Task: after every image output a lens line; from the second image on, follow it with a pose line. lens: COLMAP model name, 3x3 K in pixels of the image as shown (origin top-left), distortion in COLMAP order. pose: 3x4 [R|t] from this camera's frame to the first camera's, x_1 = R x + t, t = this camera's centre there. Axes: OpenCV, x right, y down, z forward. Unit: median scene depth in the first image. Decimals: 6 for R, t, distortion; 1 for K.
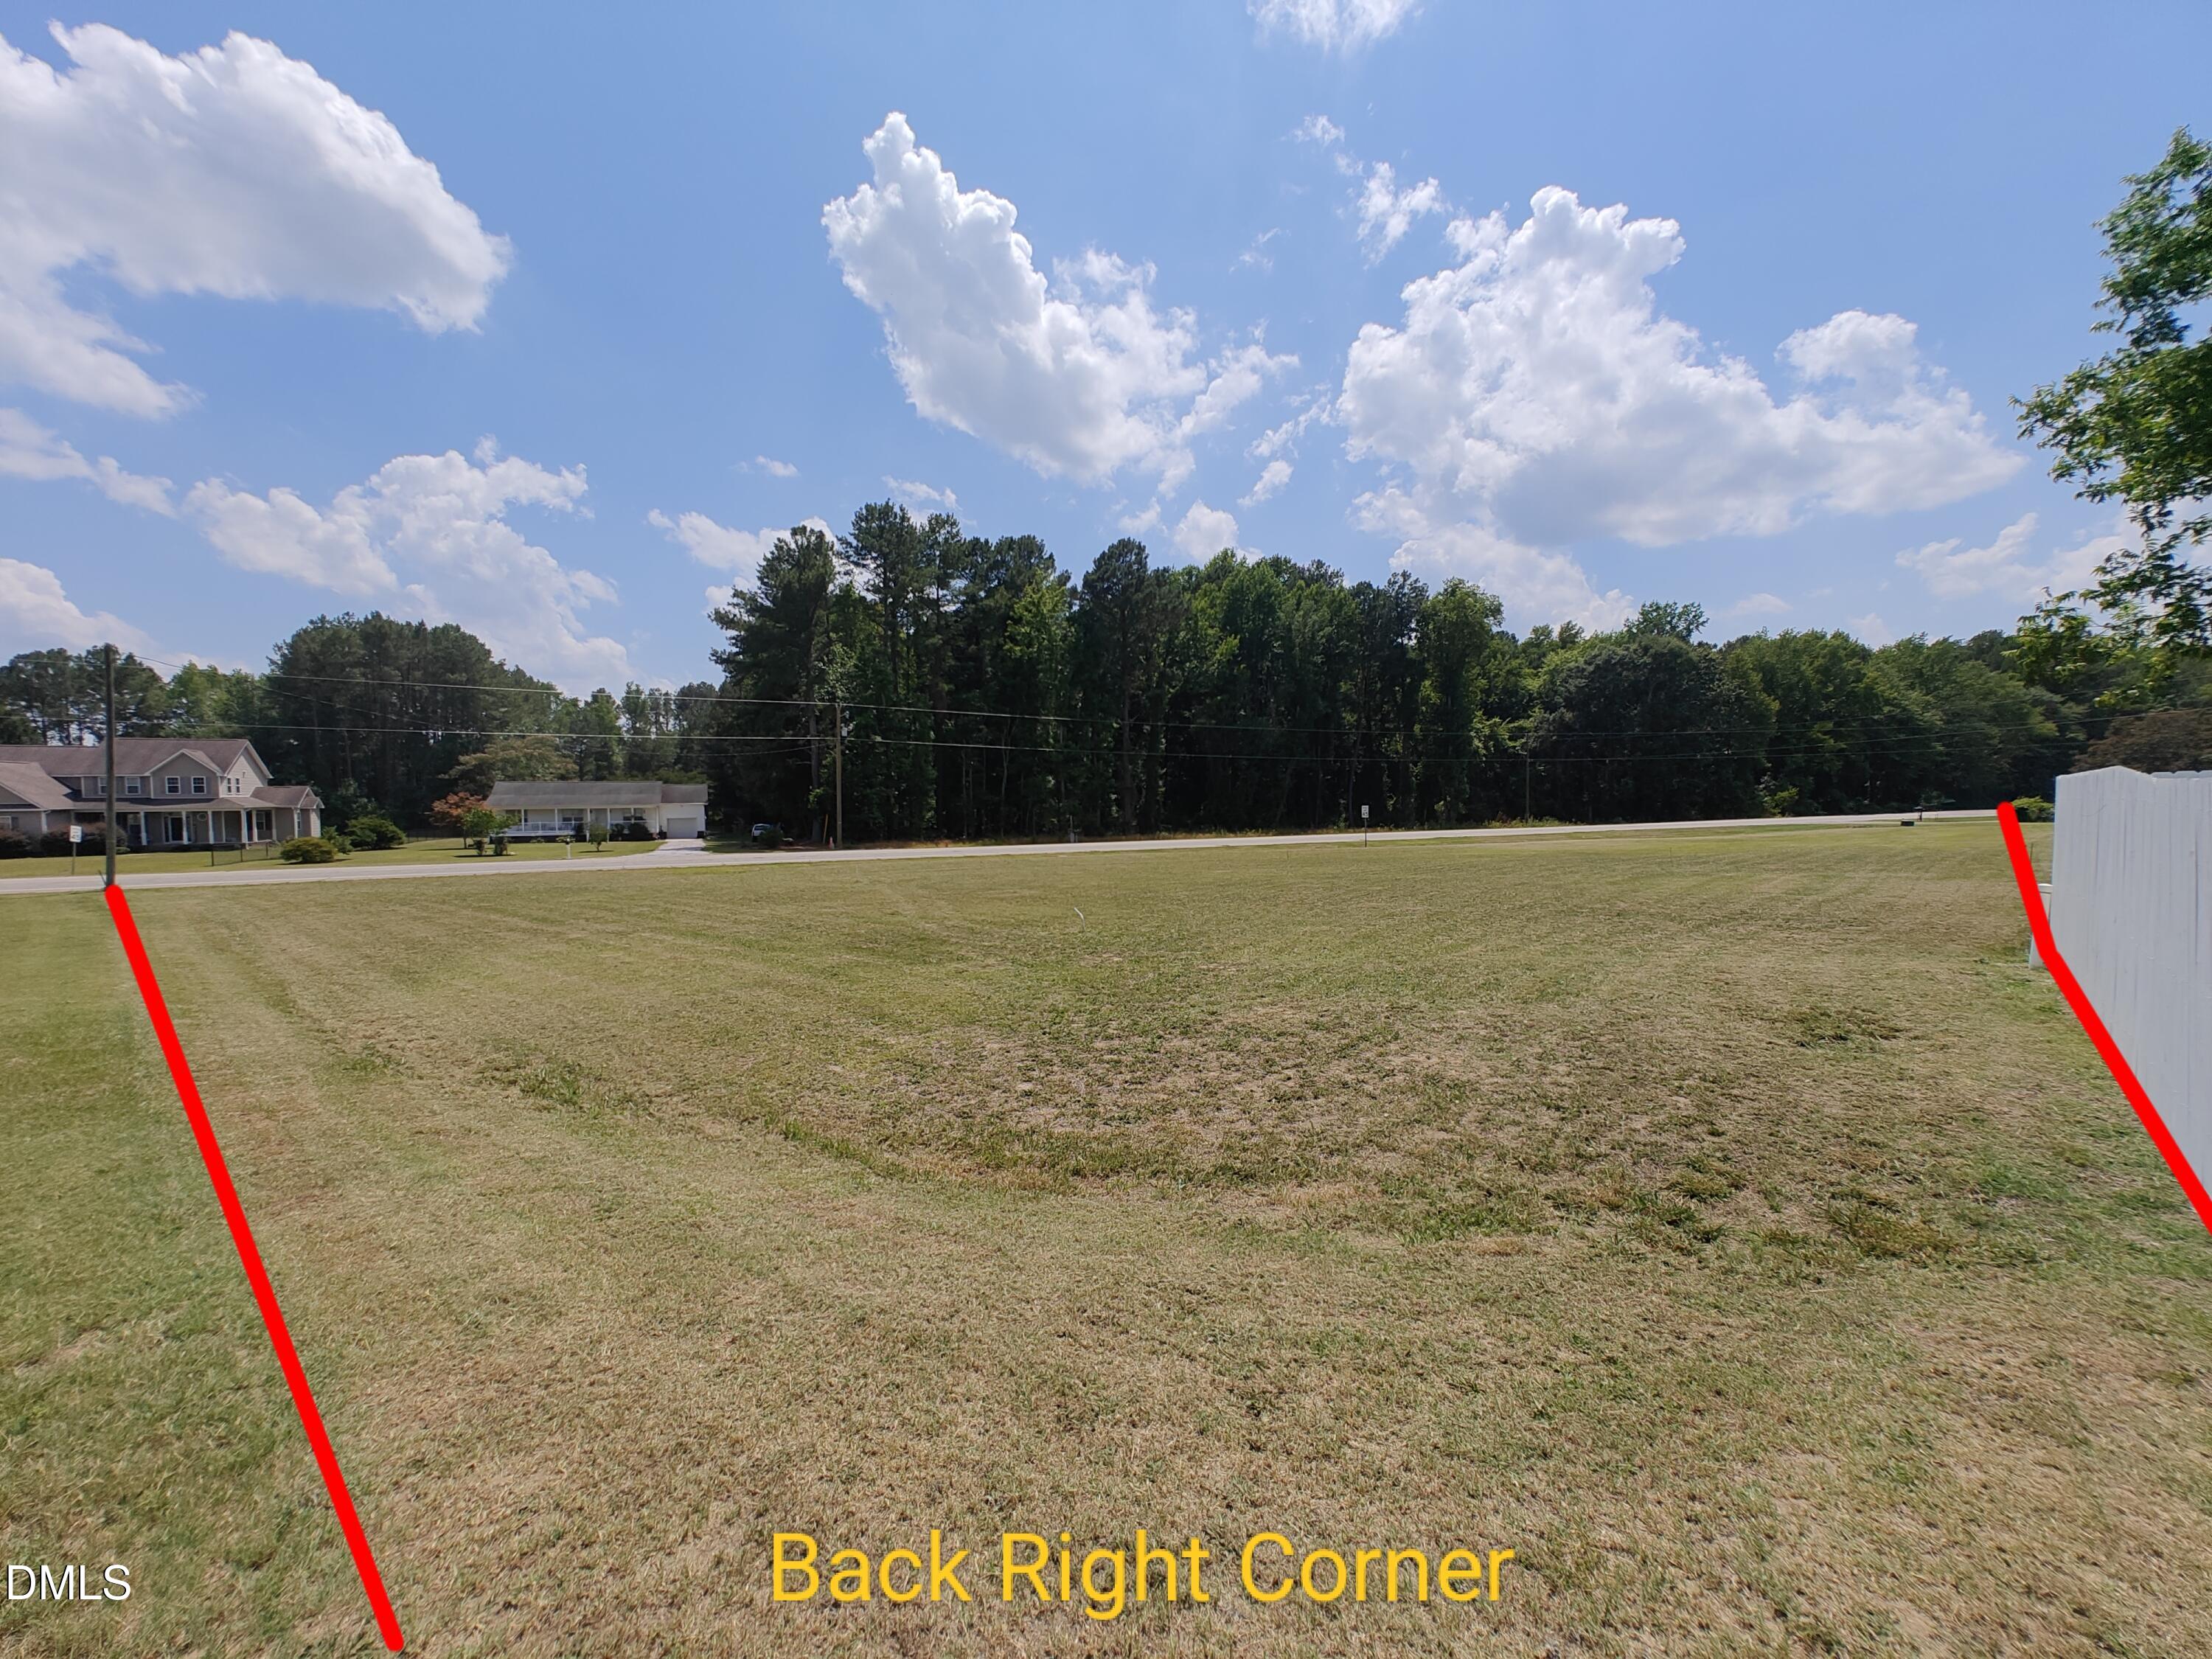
lens RADIAL K [[942.5, 0, 1106.0], [0, 942.5, 829.5], [0, 0, 1]] dist [-0.015555, -0.000330]
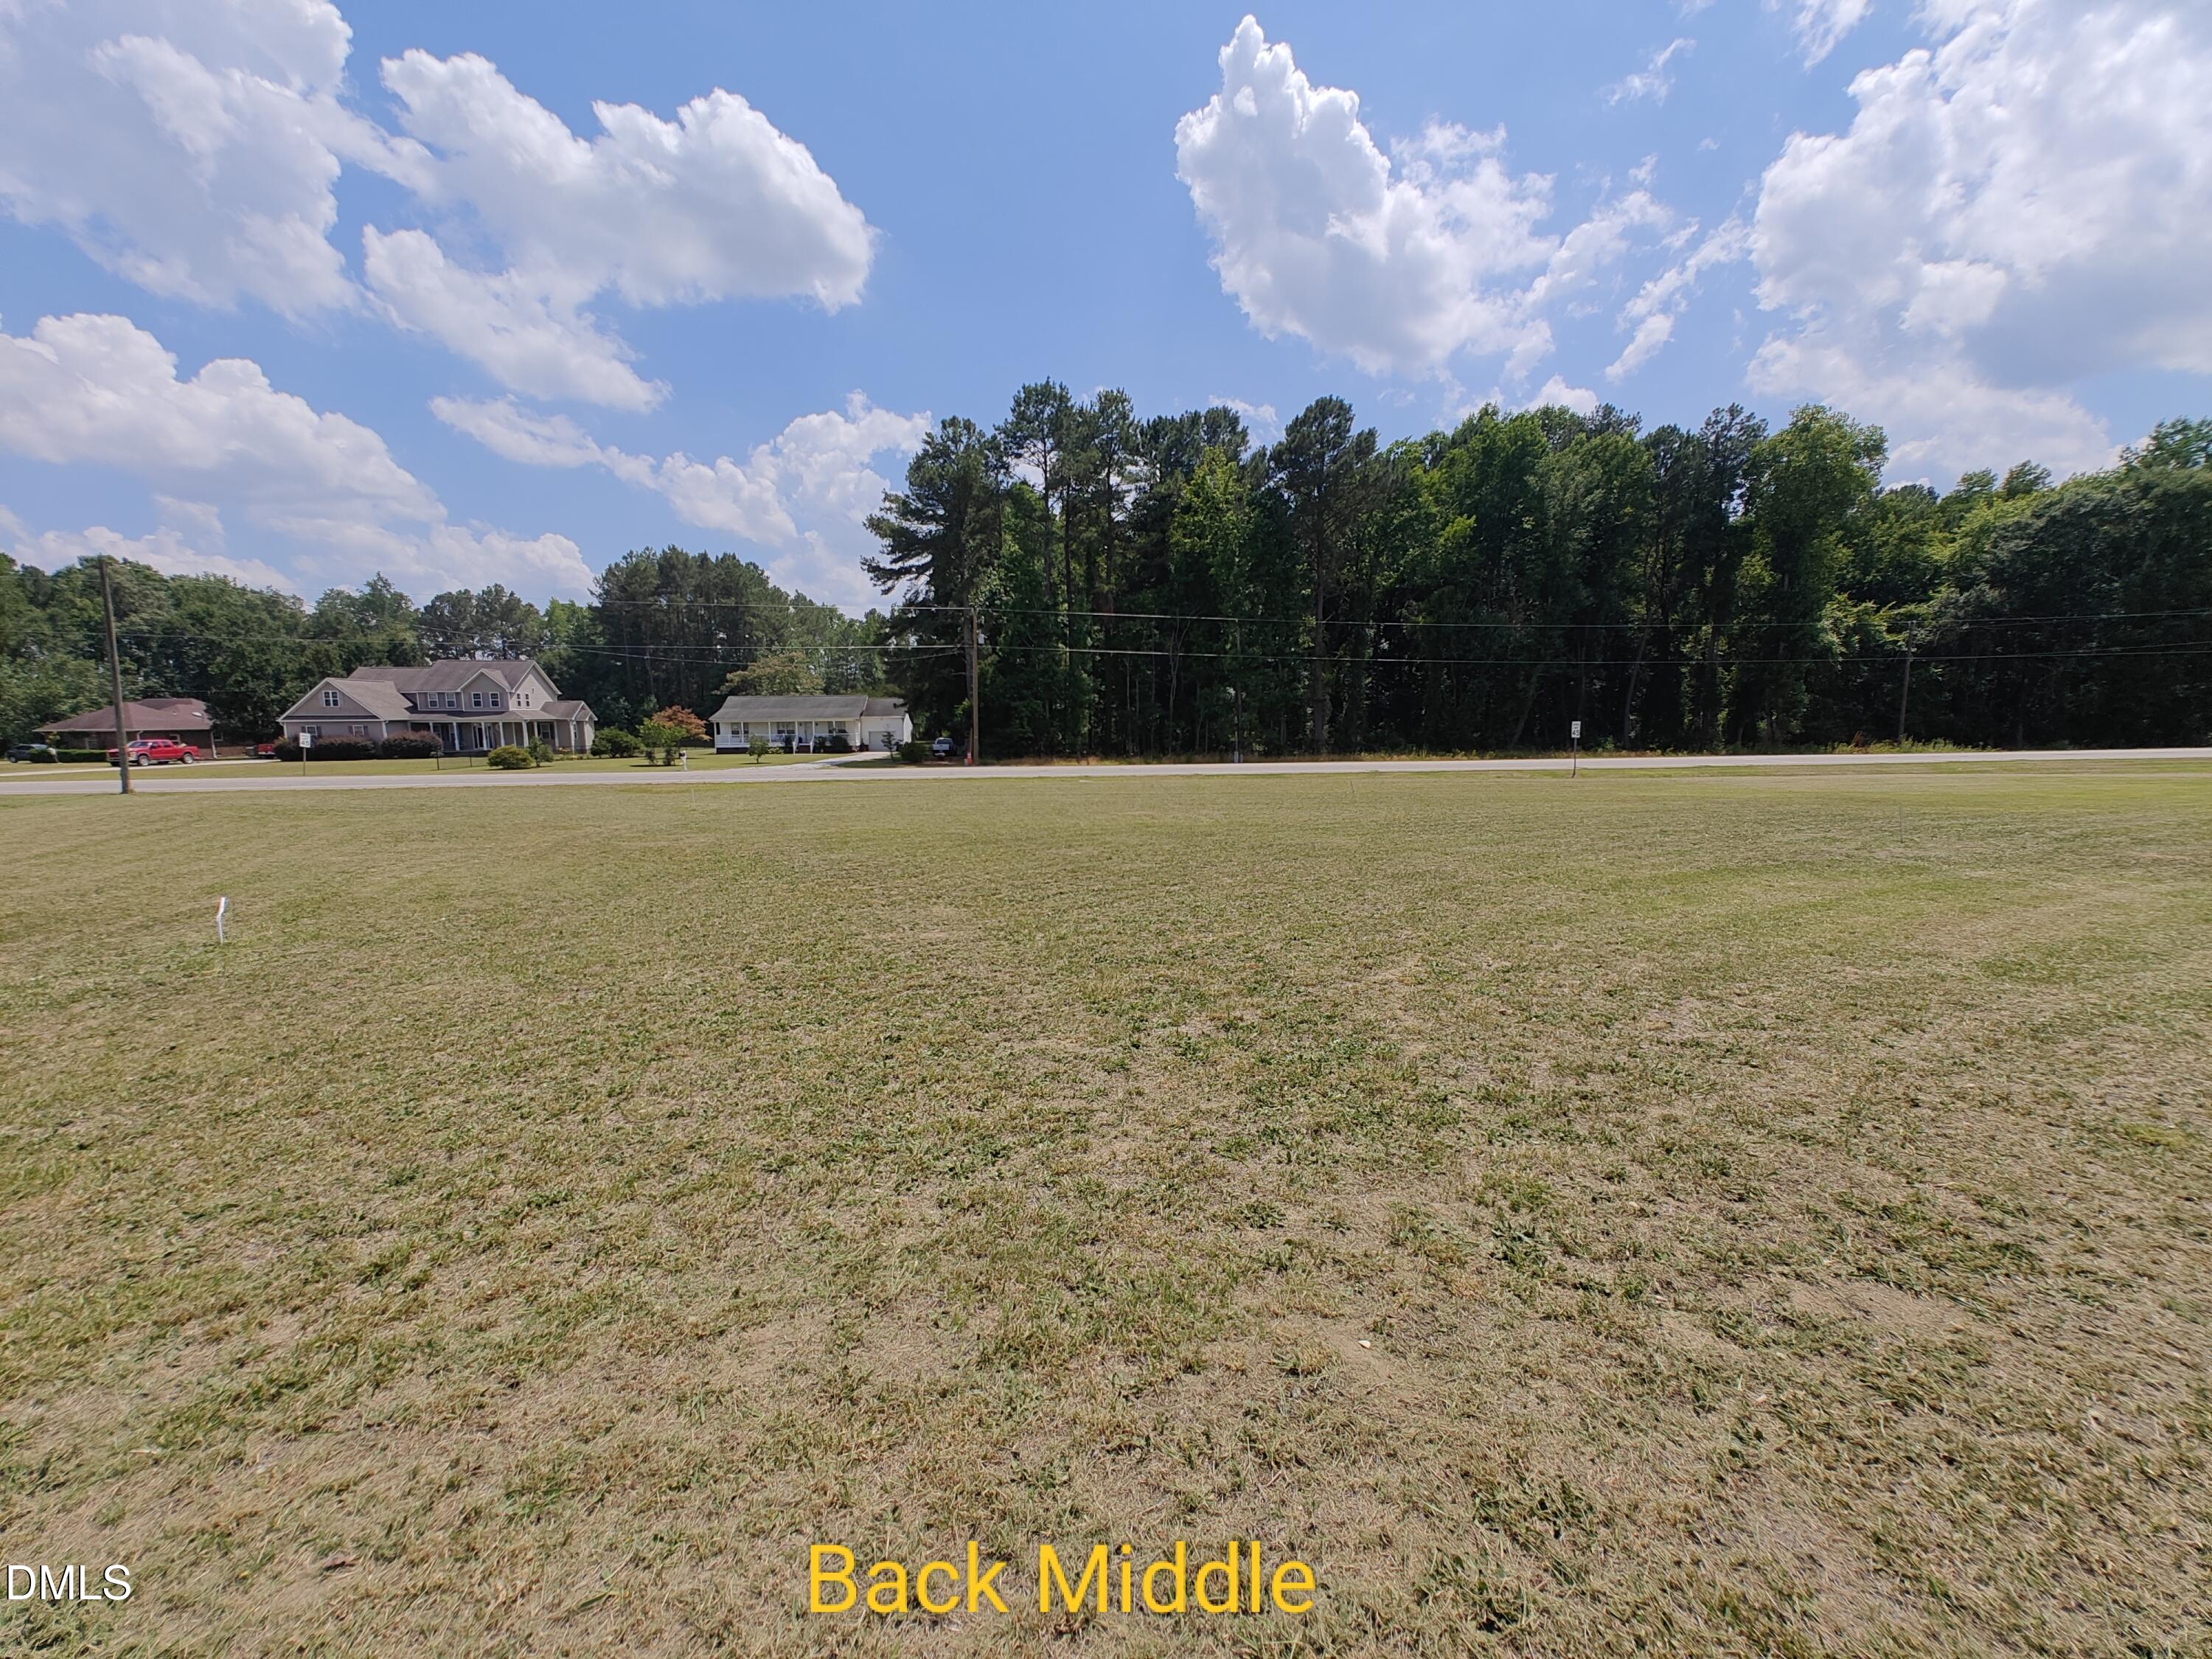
lens RADIAL K [[909.1, 0, 1106.0], [0, 909.1, 829.5], [0, 0, 1]] dist [0.001303, -0.002613]
pose [[0.942644, 0.042877, -0.331034, 0.113474], [-0.012483, 0.995550, 0.093403, -0.001486], [0.333565, -0.083914, 0.938985, 0.142397]]
